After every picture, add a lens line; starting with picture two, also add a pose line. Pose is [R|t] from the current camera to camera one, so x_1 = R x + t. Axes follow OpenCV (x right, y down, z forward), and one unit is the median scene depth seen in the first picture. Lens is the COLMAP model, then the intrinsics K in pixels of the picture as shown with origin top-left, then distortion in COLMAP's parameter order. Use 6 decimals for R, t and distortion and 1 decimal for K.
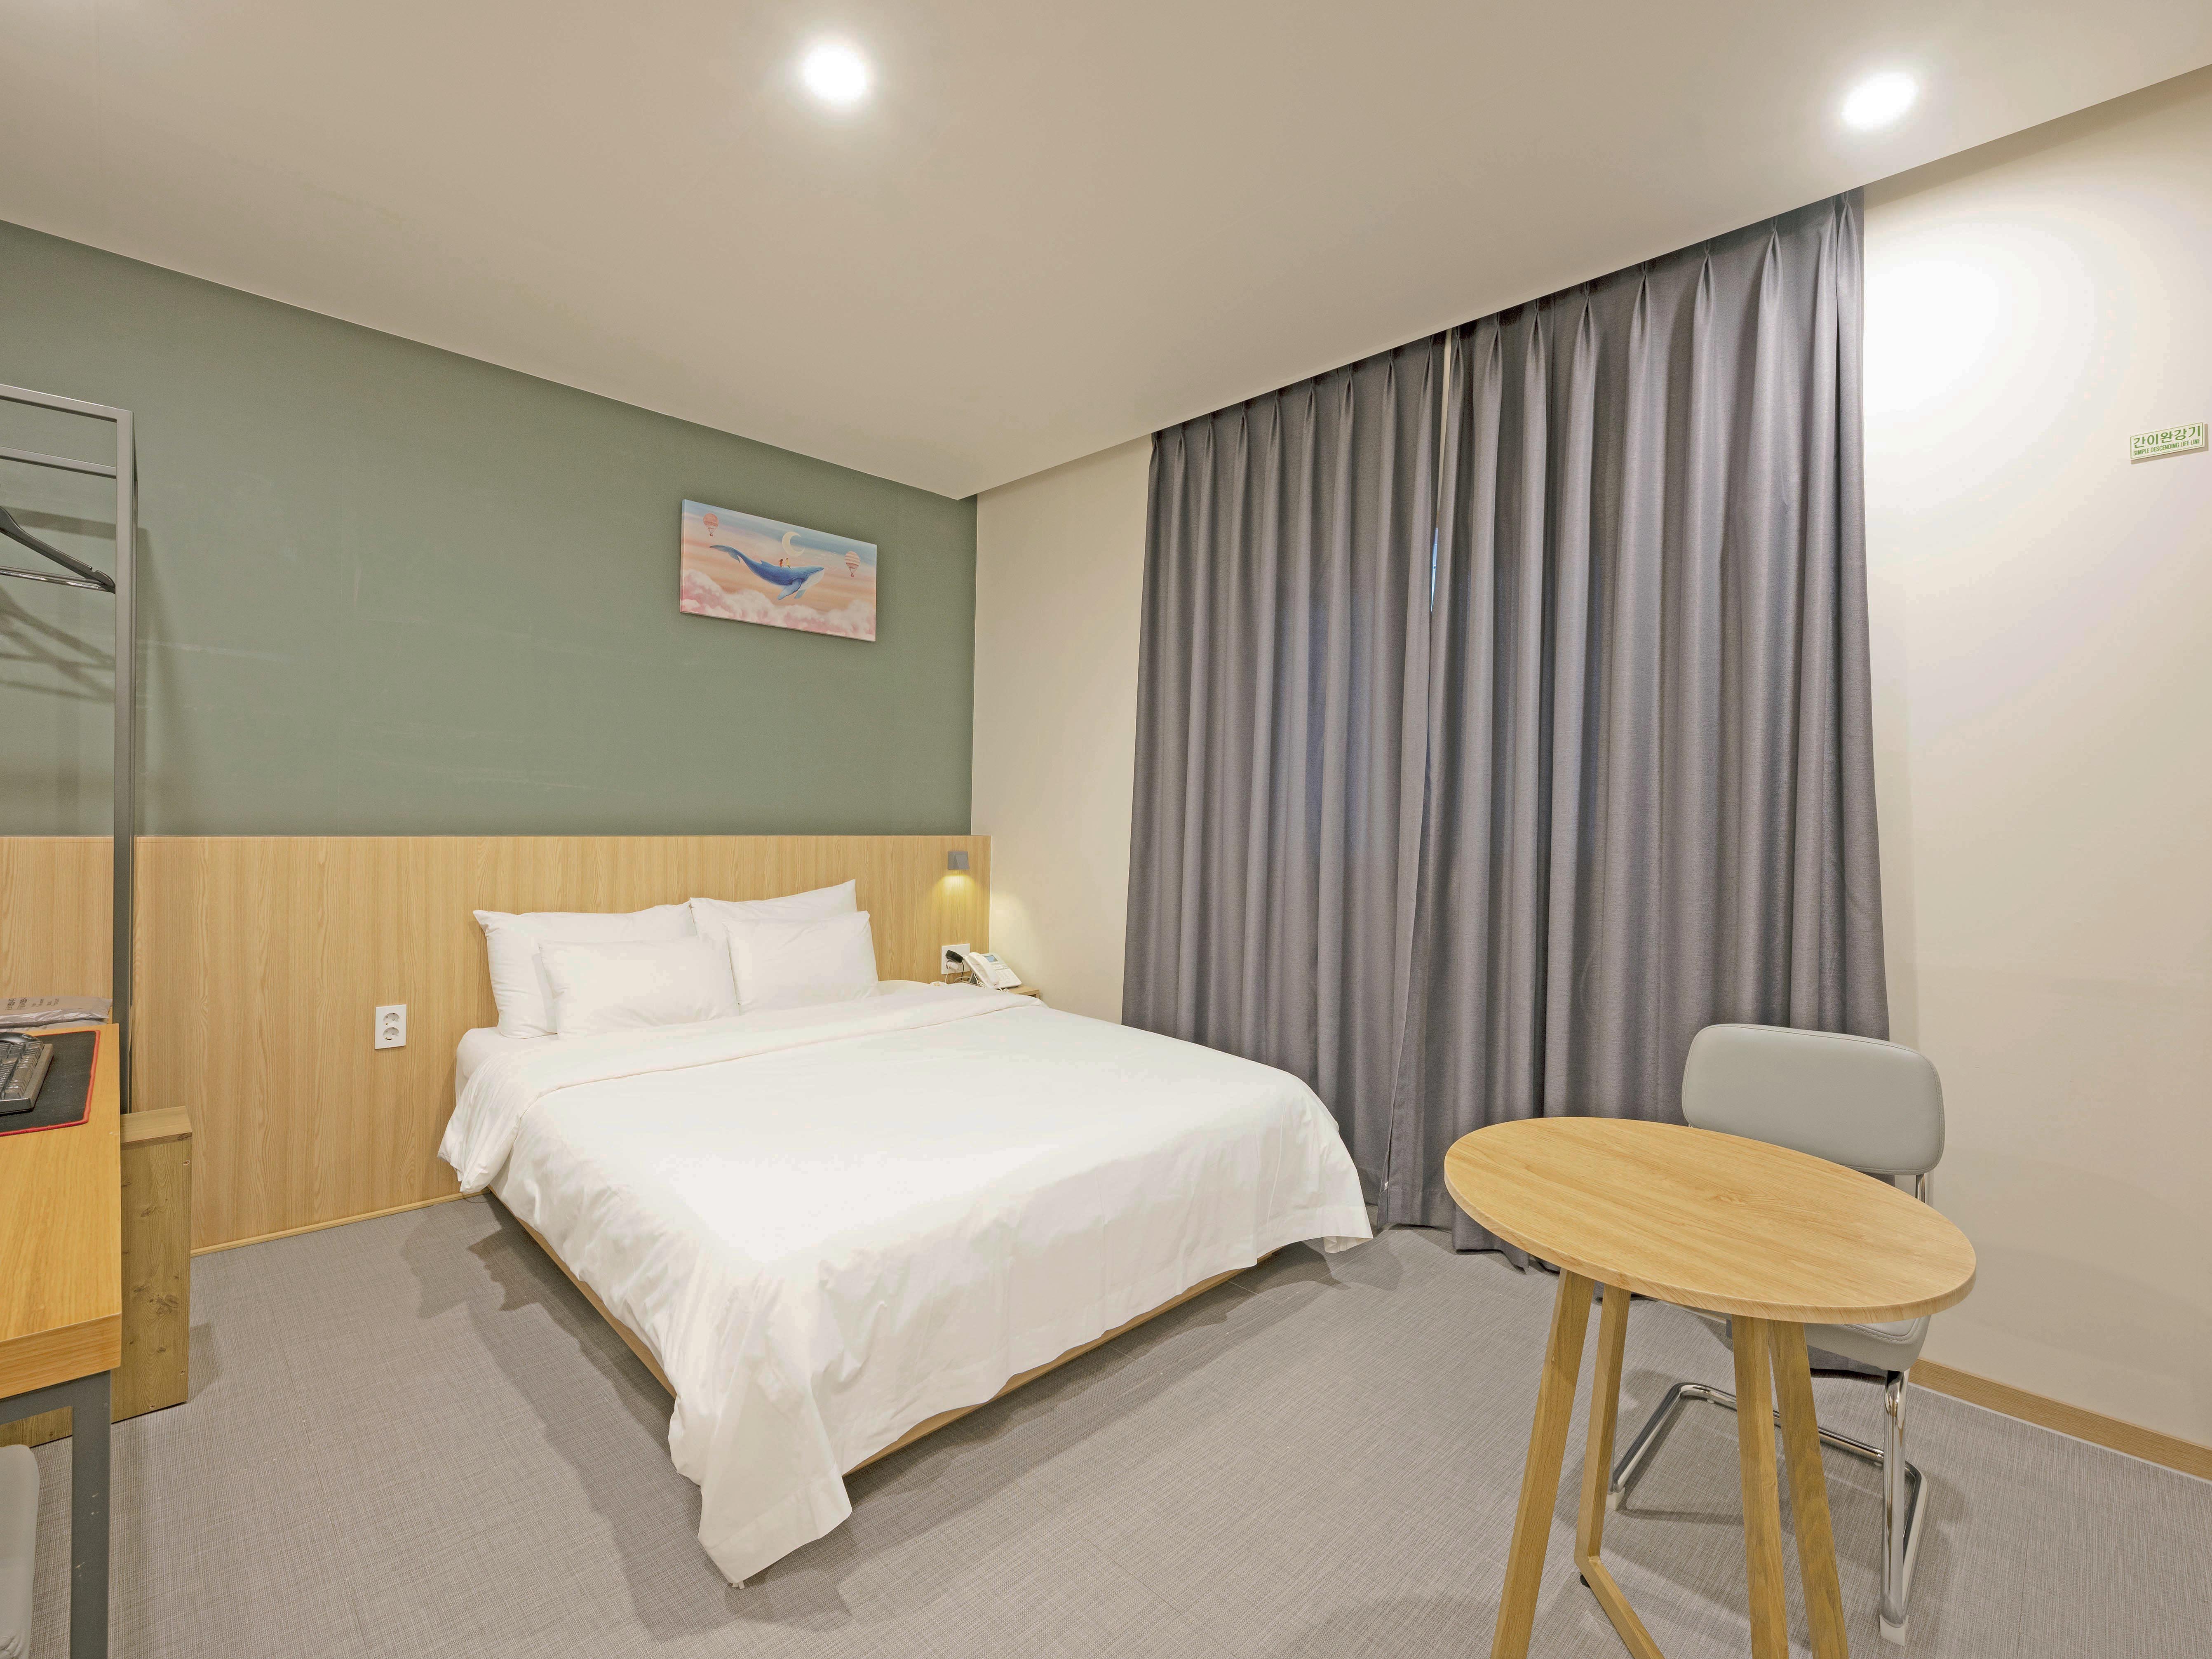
lens RADIAL K [[976.3, 0, 1024.7], [0, 976.3, 830.0], [0, 0, 1]] dist [0.009232, 0.000238]
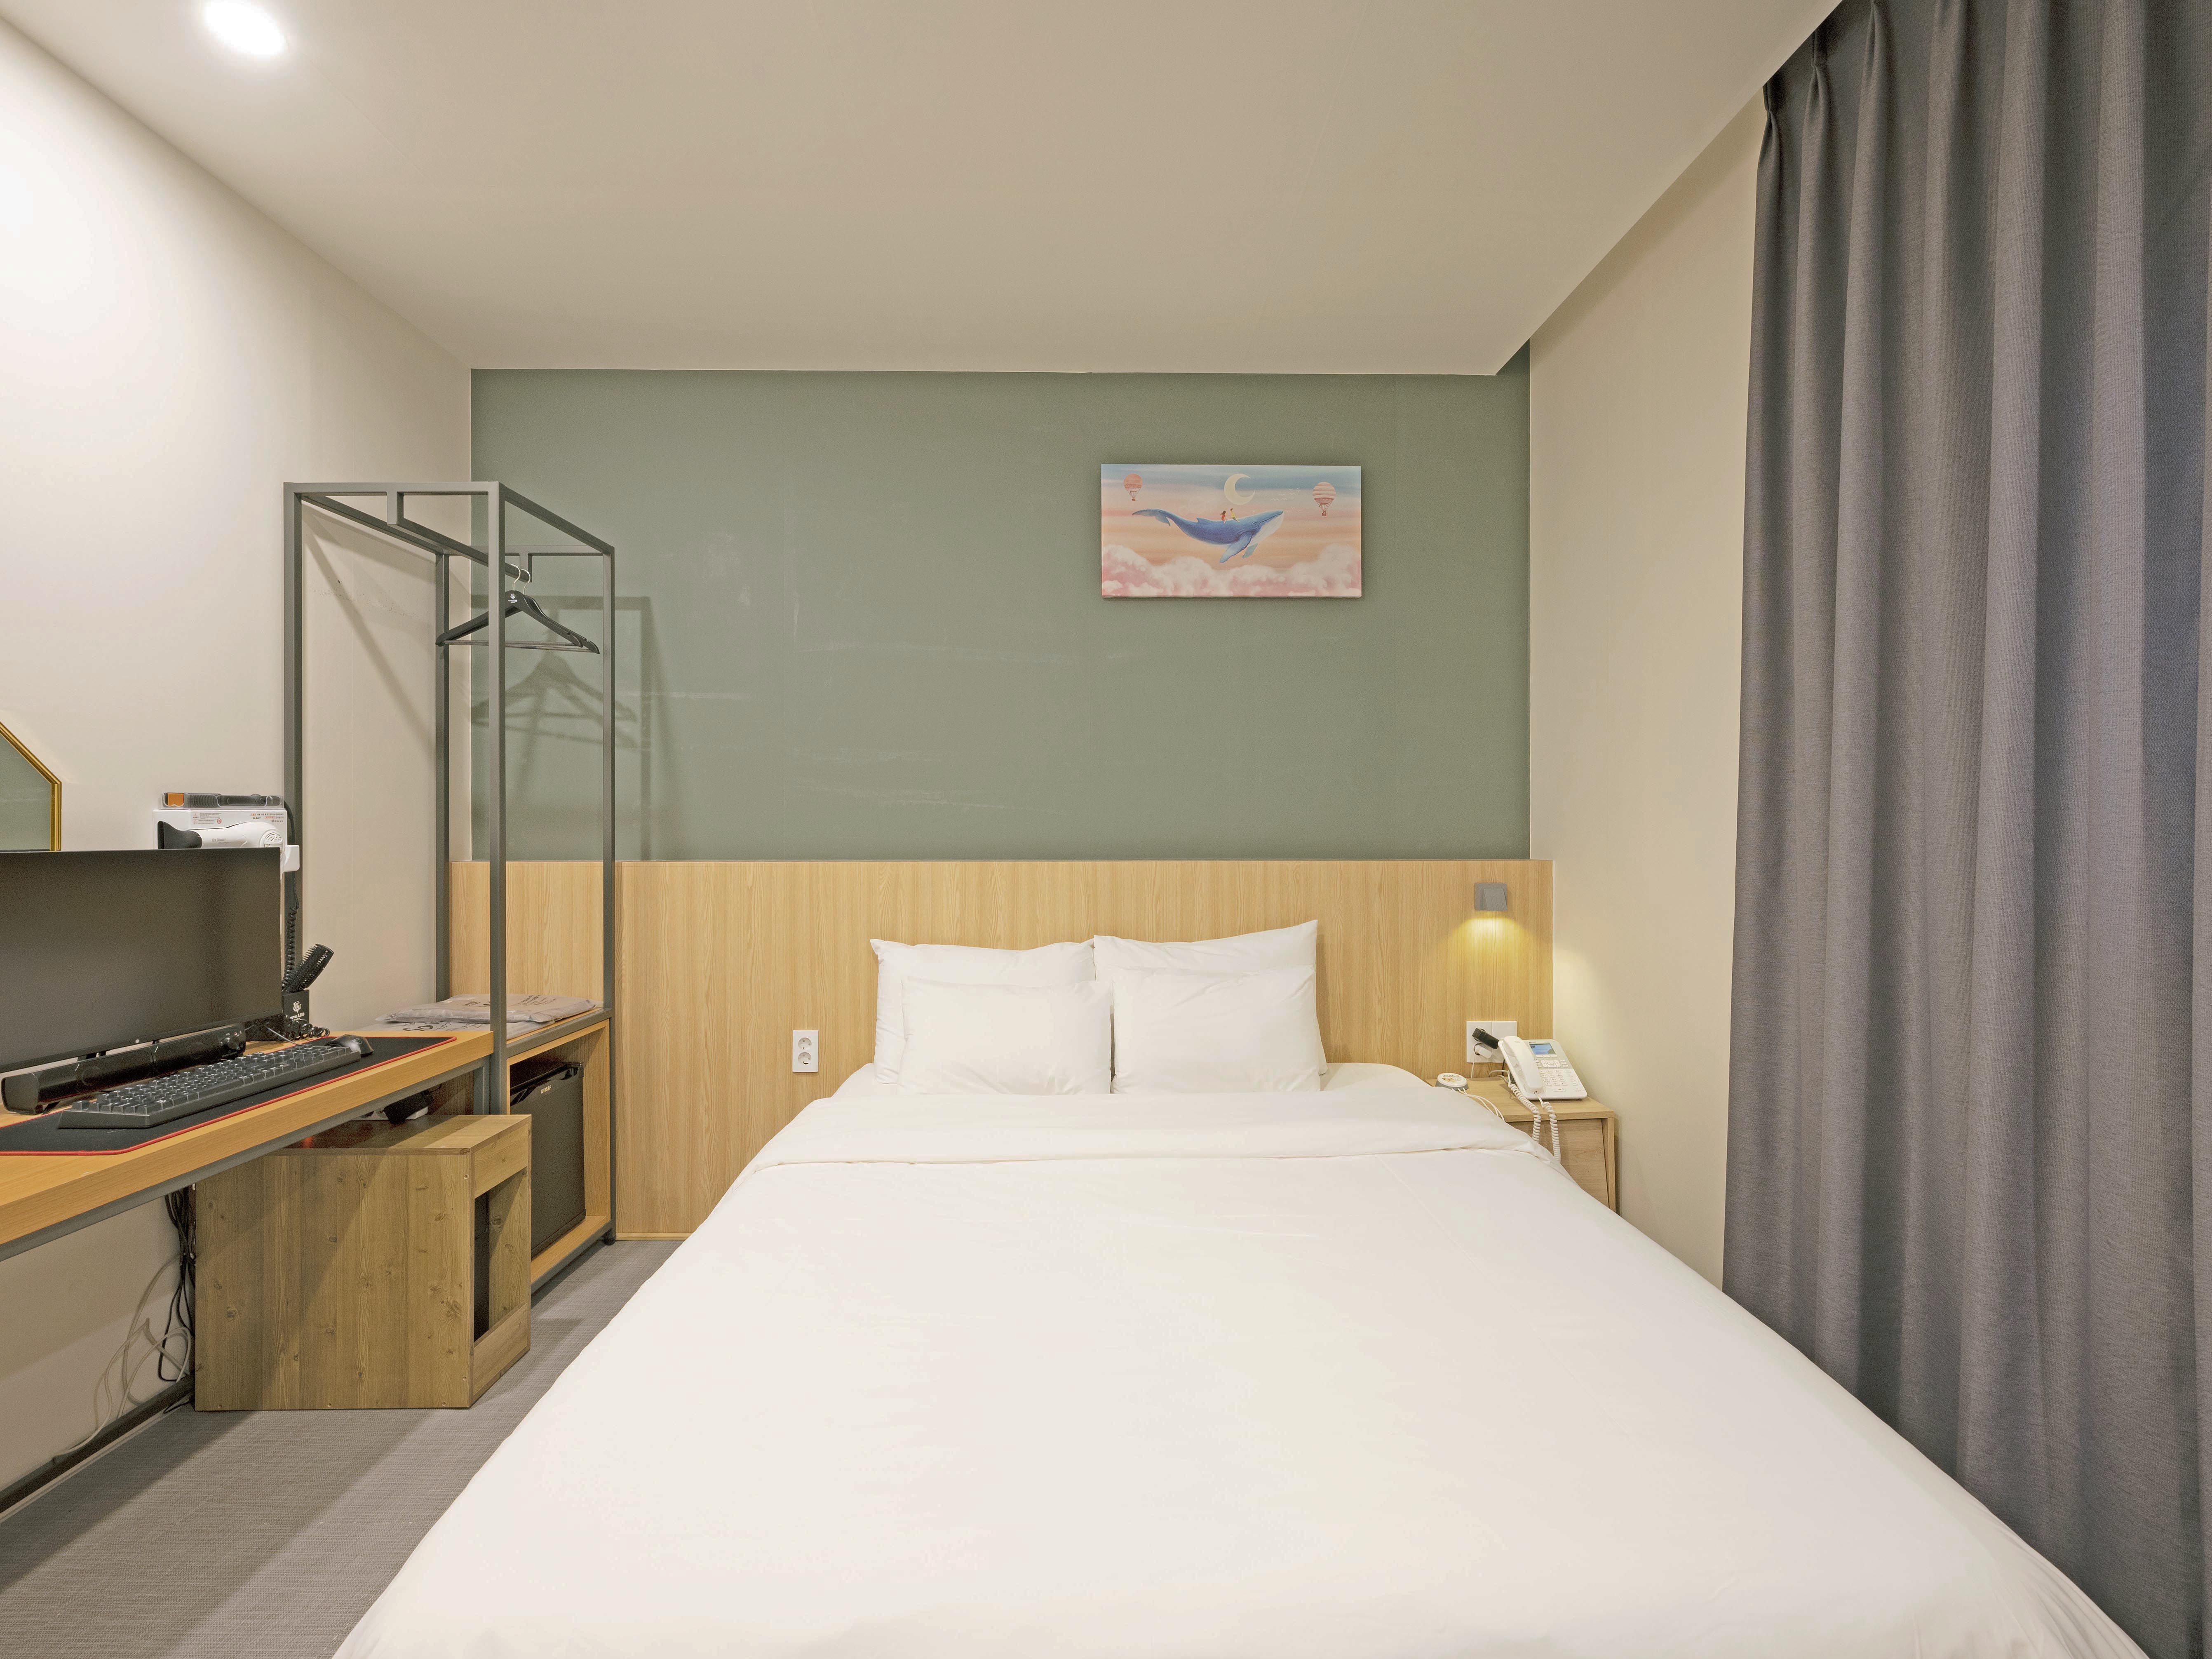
lens RADIAL K [[953.8, 0, 1106.0], [0, 953.8, 829.5], [0, 0, 1]] dist [0.001272, 0.000024]
pose [[0.762675, -0.018116, -0.646528, 0.181445], [0.004405, 0.999730, -0.022817, -0.001971], [0.646767, 0.014554, 0.762549, 0.368609]]
